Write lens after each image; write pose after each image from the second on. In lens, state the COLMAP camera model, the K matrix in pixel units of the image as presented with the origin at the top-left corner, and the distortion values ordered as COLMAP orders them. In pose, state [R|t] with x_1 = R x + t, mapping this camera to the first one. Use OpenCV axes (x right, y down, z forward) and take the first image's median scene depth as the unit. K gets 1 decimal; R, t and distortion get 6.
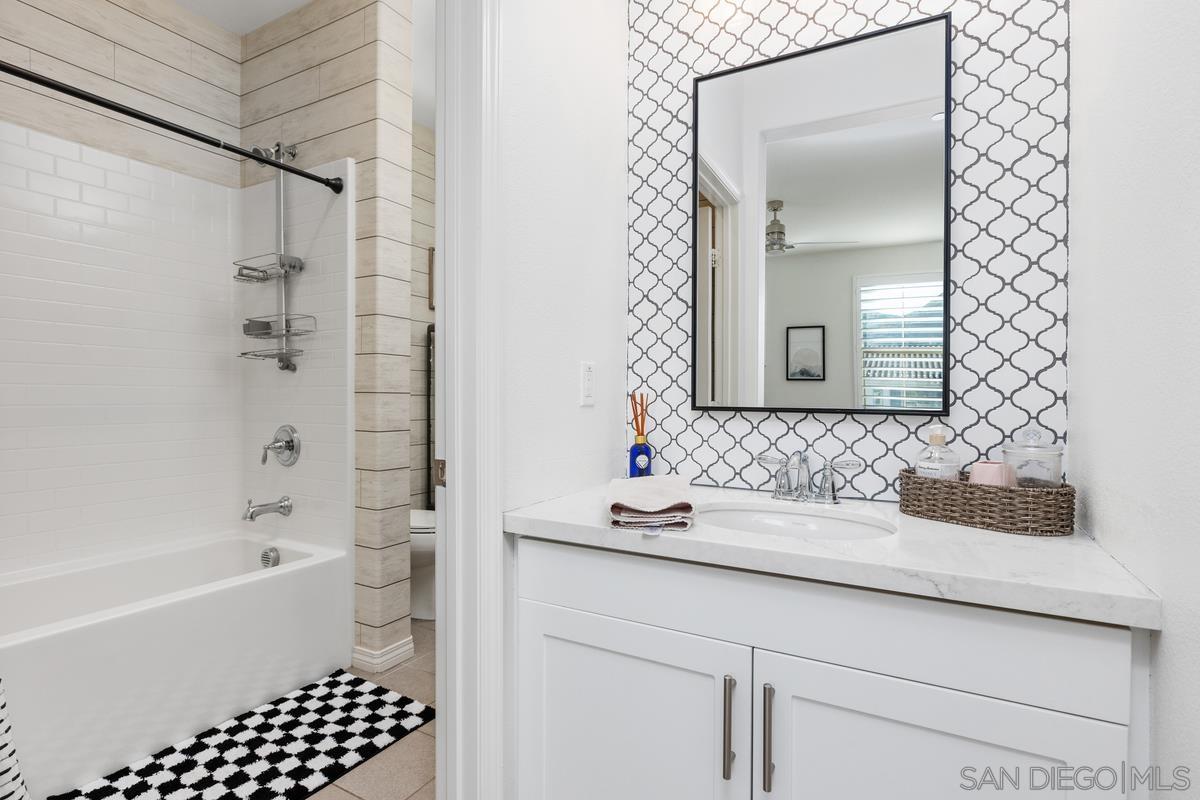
lens RADIAL K [[601.1, 0, 601.4], [0, 601.1, 401.6], [0, 0, 1]] dist [0.001788, 0.001262]
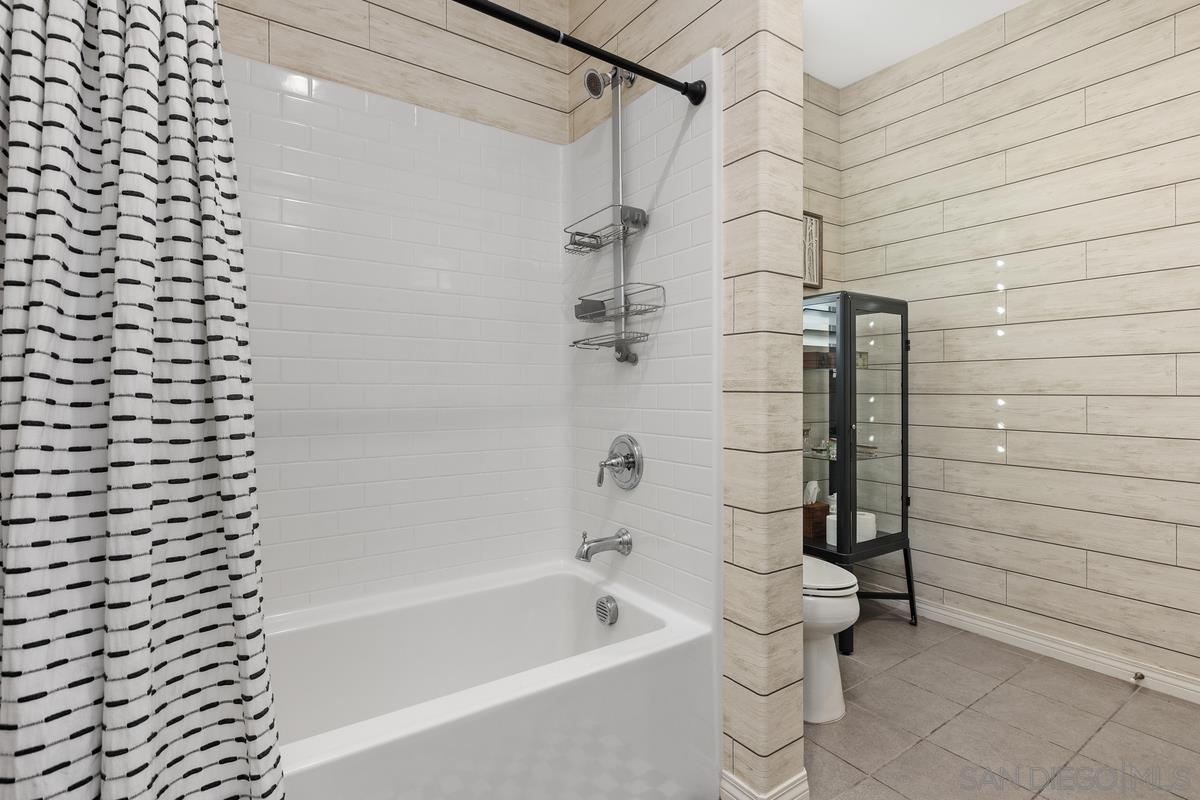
lens RADIAL K [[571.5, 0, 598.2], [0, 571.5, 396.1], [0, 0, 1]] dist [0.002244, 0.000214]
pose [[0.897240, 0.001335, -0.441541, -0.241567], [-0.001120, 0.999999, 0.000748, -0.010091], [0.441542, -0.000176, 0.897241, 0.347313]]
